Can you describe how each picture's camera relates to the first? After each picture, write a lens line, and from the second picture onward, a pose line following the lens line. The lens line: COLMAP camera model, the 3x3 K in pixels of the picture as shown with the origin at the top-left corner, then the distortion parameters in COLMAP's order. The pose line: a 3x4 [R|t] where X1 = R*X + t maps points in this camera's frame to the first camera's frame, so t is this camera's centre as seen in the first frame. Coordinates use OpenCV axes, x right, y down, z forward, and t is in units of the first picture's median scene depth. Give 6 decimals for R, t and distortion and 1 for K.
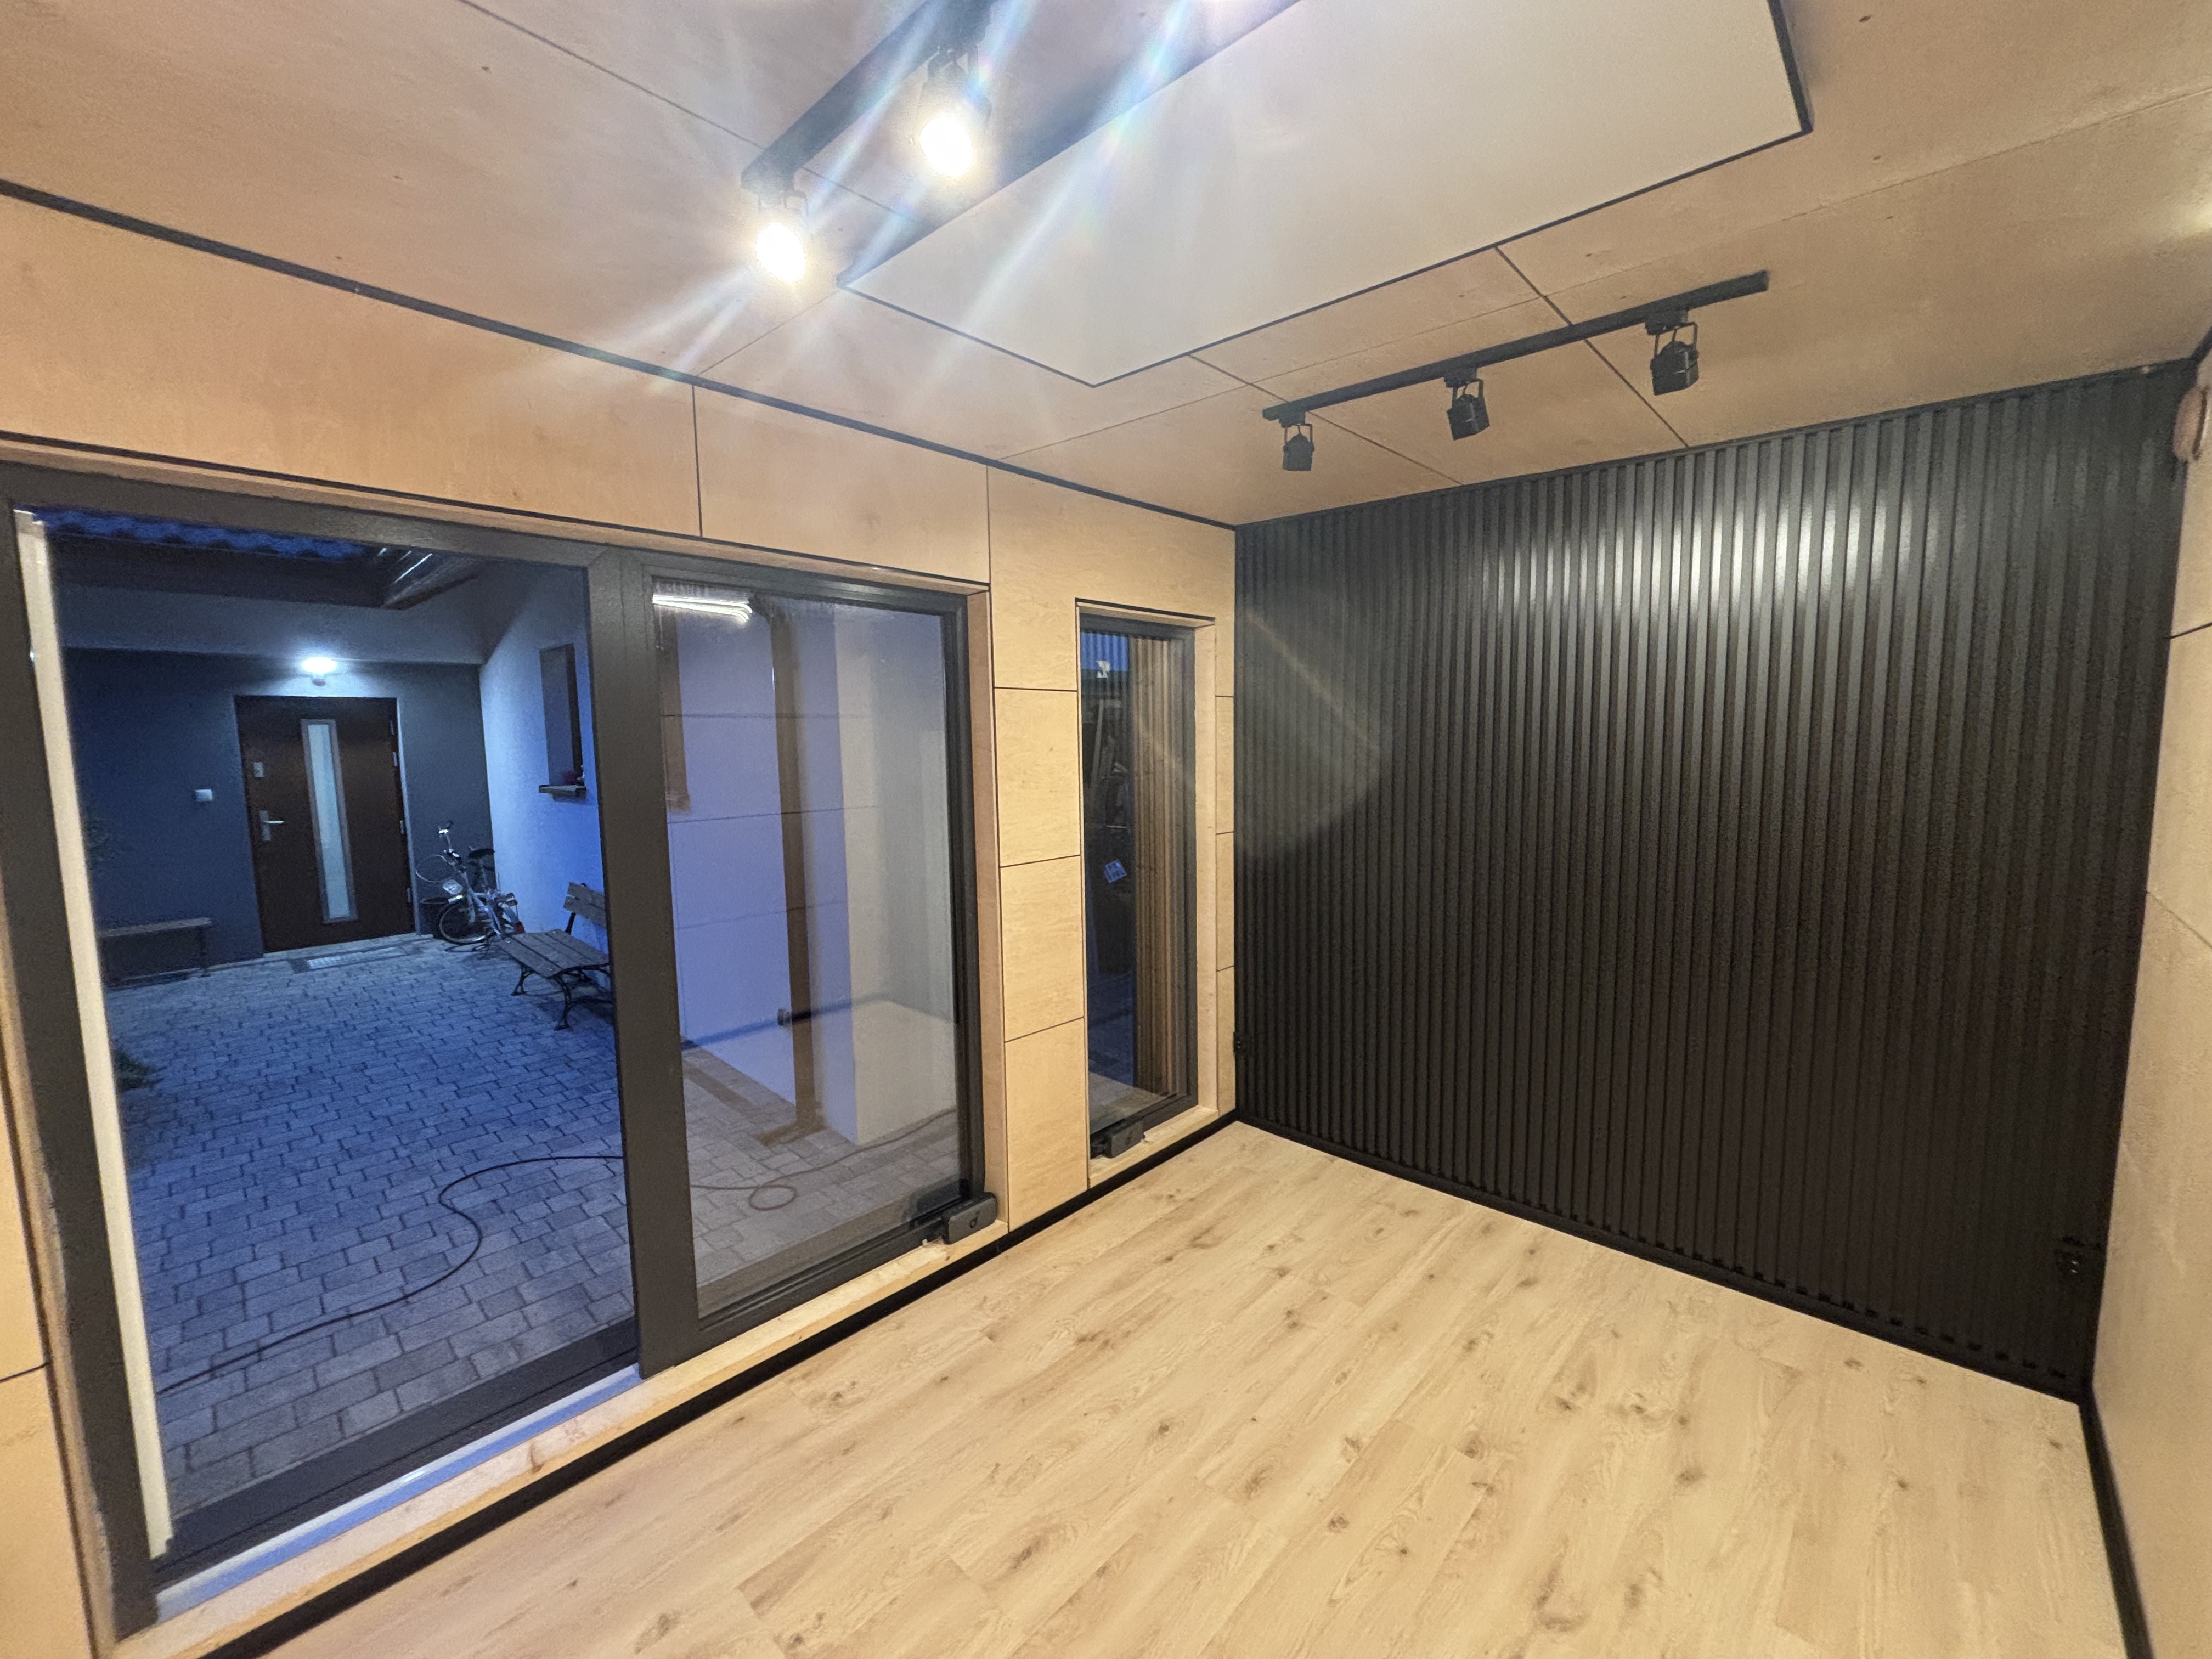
lens RADIAL K [[893.9, 0, 1104.2], [0, 893.9, 828.8], [0, 0, 1]] dist [0.002881, 0.000173]
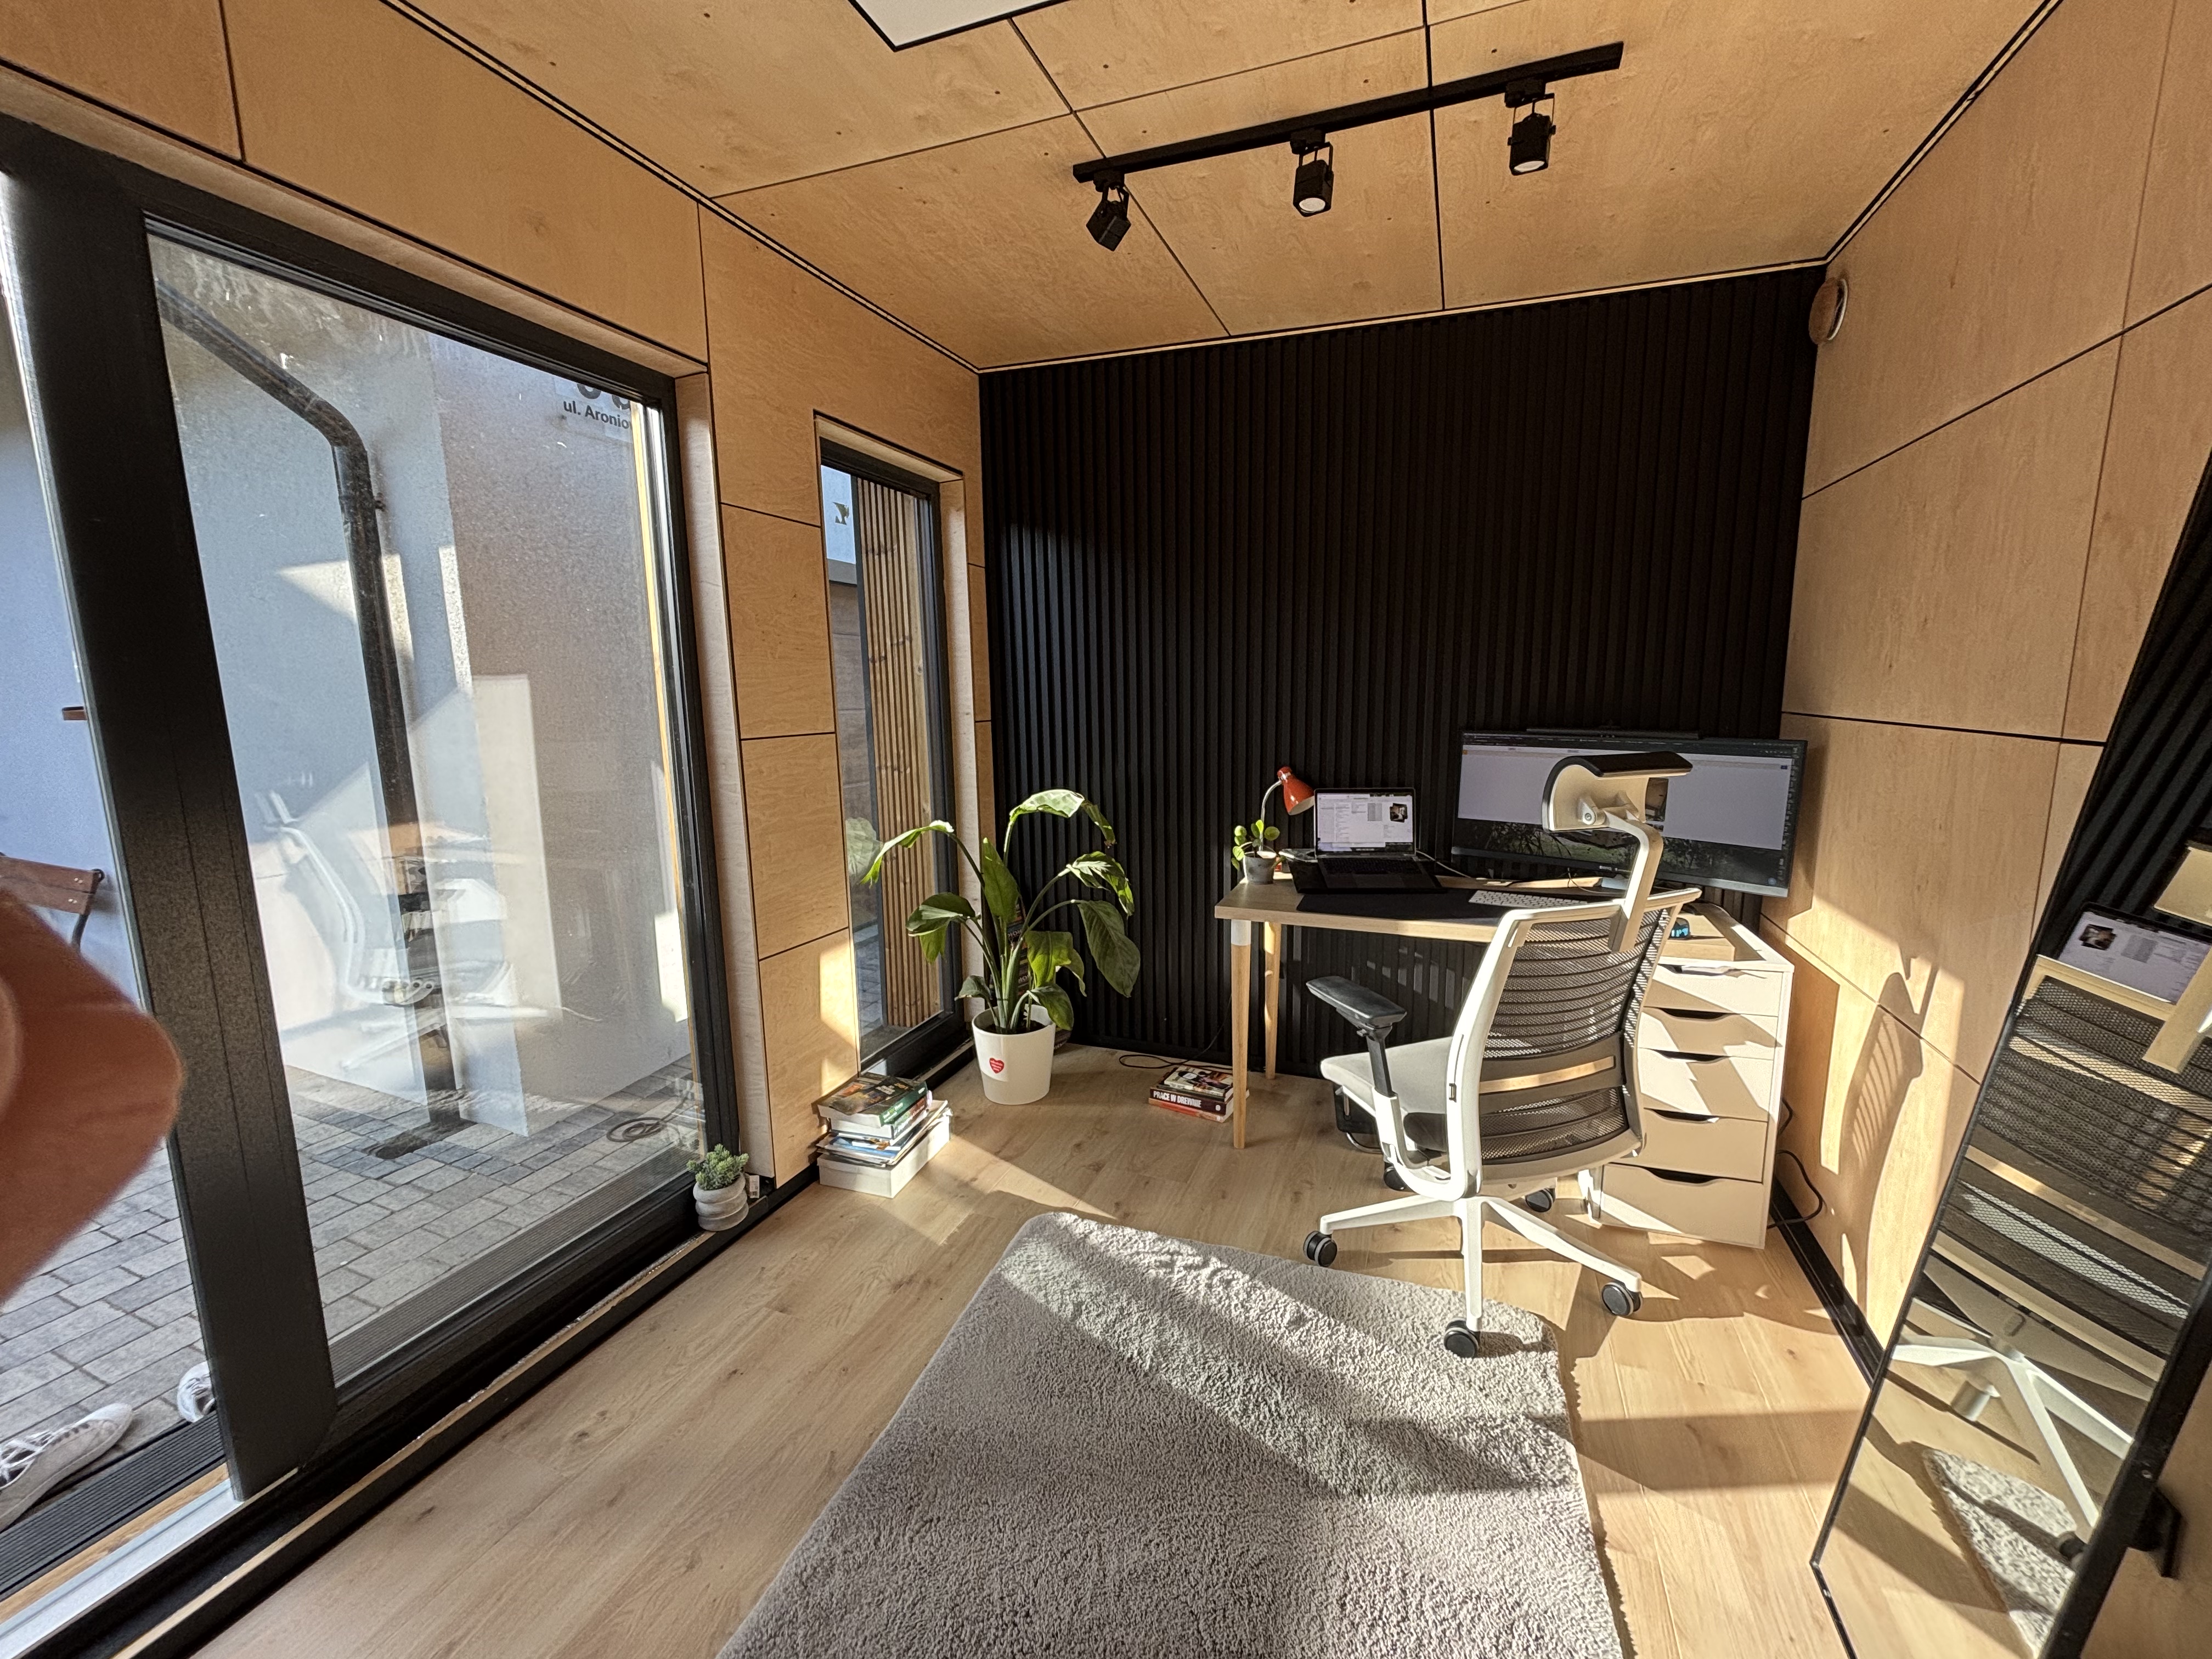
lens RADIAL K [[893.9, 0, 1104.5], [0, 893.9, 821.4], [0, 0, 1]] dist [0.002881, 0.000173]
pose [[0.930840, -0.056107, 0.361094, -0.133530], [0.040042, 0.997853, 0.051827, 0.107277], [-0.363227, -0.033783, 0.931088, 0.173153]]
